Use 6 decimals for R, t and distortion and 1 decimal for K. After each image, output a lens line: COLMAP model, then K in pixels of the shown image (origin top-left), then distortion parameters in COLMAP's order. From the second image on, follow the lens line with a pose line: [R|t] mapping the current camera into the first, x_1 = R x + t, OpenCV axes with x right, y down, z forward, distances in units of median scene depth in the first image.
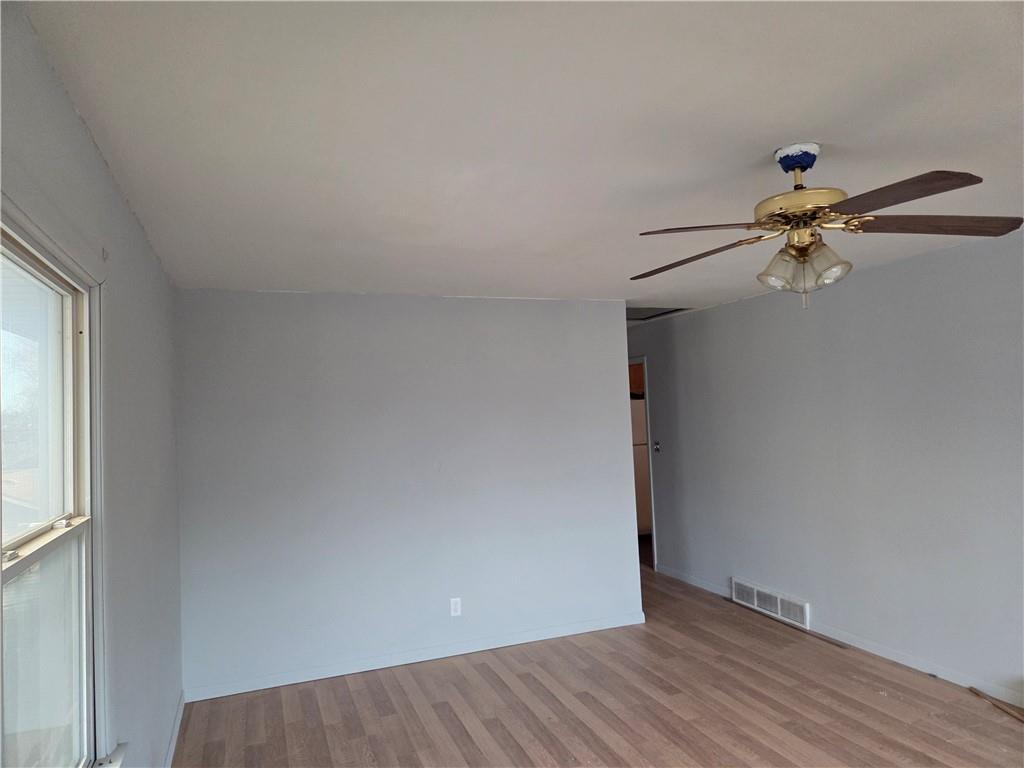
lens RADIAL K [[686.2, 0, 514.1], [0, 686.2, 381.9], [0, 0, 1]] dist [0.063763, -0.047977]
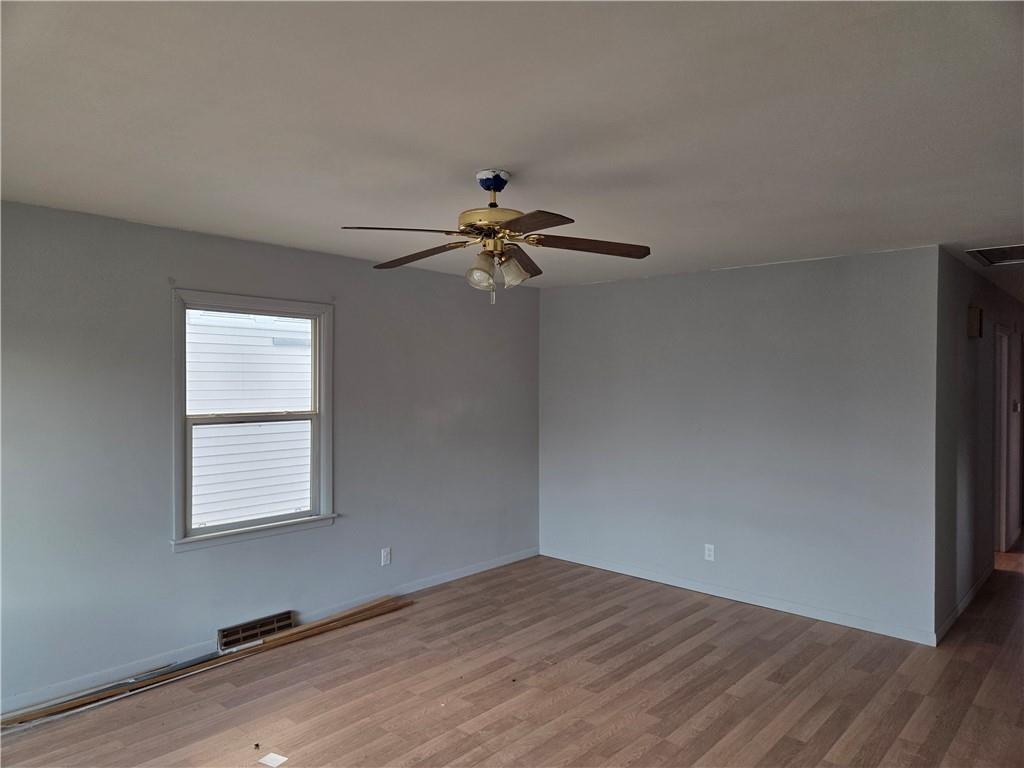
lens RADIAL K [[686.2, 0, 514.1], [0, 686.2, 381.9], [0, 0, 1]] dist [0.063763, -0.047977]
pose [[0.452686, 0.043980, -0.890585, 0.888172], [0.016391, 0.998204, 0.057626, -0.022884], [0.891520, -0.040684, 0.451152, 0.261993]]
